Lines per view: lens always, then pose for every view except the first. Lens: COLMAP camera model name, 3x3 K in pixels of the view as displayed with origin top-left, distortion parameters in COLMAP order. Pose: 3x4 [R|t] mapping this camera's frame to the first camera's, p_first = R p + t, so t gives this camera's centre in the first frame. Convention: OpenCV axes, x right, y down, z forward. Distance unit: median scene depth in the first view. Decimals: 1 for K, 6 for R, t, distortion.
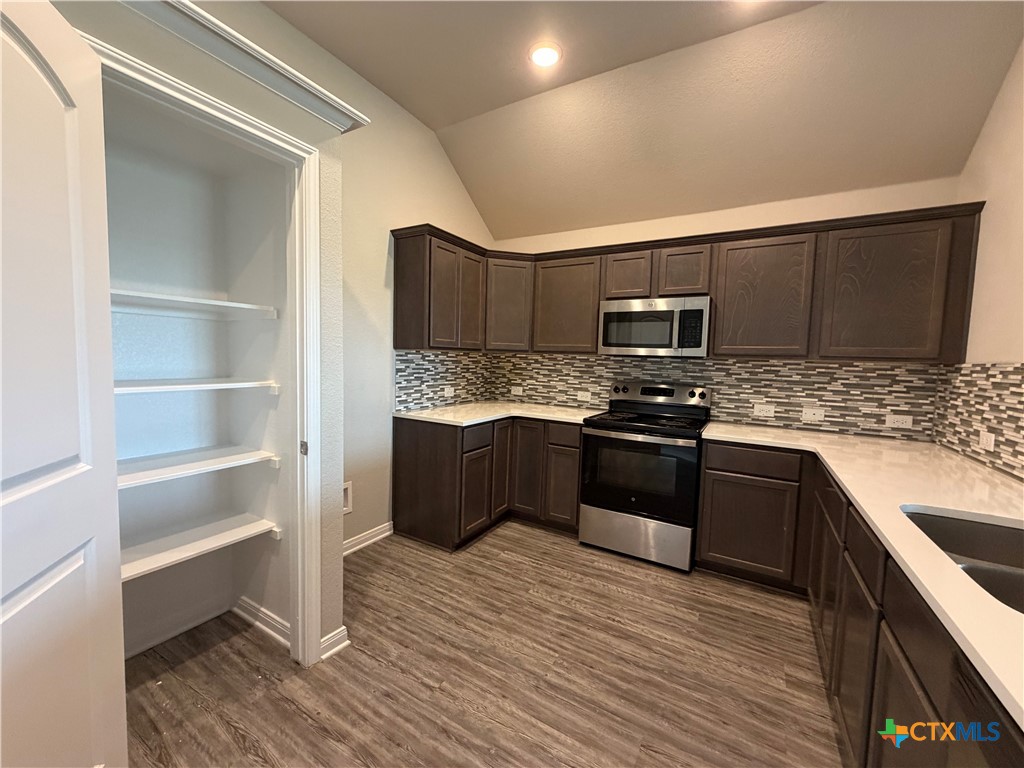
lens RADIAL K [[406.5, 0, 506.9], [0, 406.5, 384.2], [0, 0, 1]] dist [-0.003362, 0.000281]
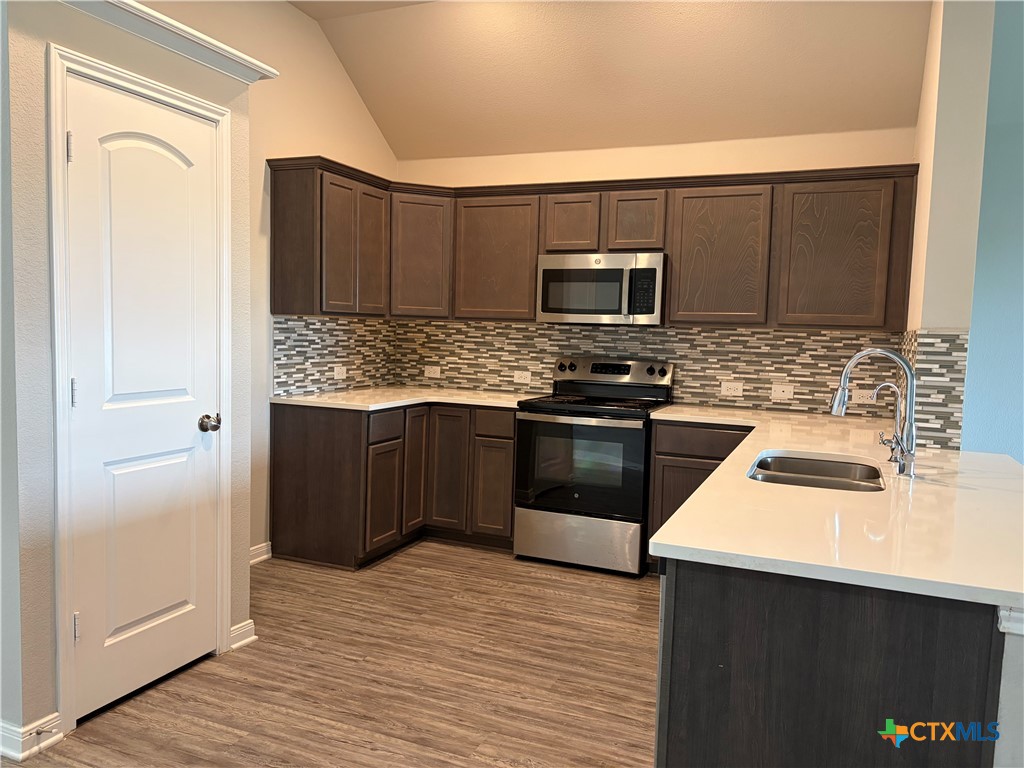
lens RADIAL K [[770.8, 0, 515.1], [0, 770.8, 387.8], [0, 0, 1]] dist [0.035069, -0.025905]
pose [[0.989618, -0.011769, 0.143237, -0.036883], [0.009668, 0.999835, 0.015361, 0.035082], [-0.143394, -0.013816, 0.989569, -0.528549]]
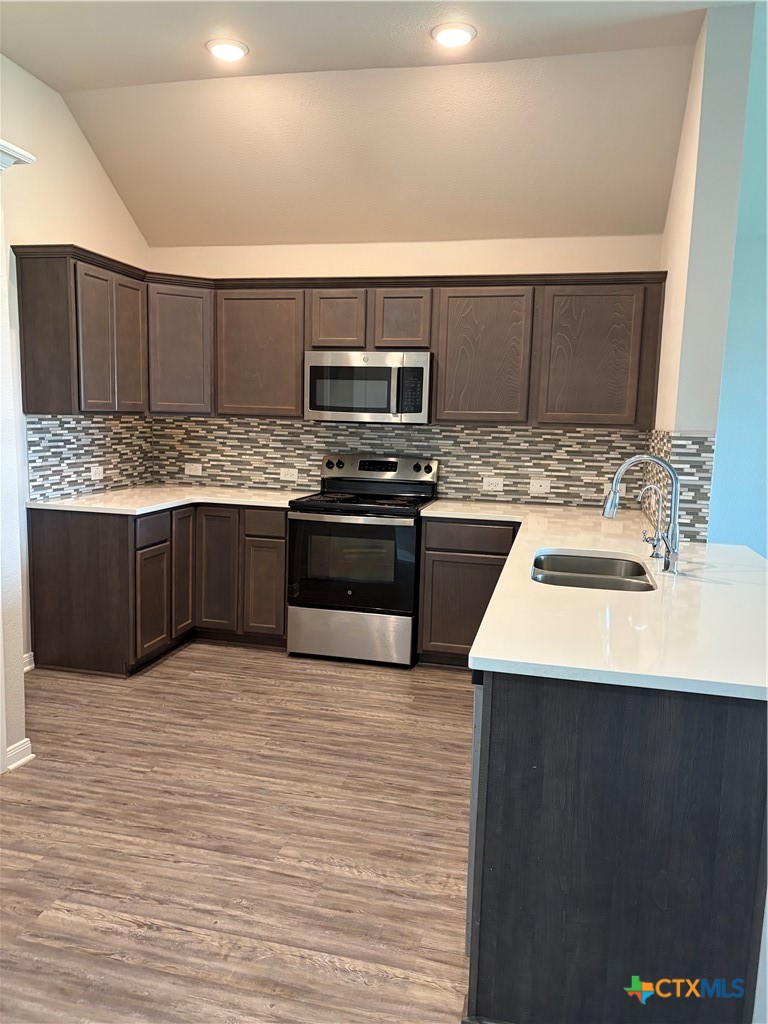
lens RADIAL K [[770.8, 0, 373.3], [0, 770.8, 518.8], [0, 0, 1]] dist [0.035069, -0.025905]
pose [[0.955574, -0.043936, 0.291458, -0.100287], [0.021491, 0.996582, 0.079770, 0.001896], [-0.293966, -0.069962, 0.953252, -0.522378]]
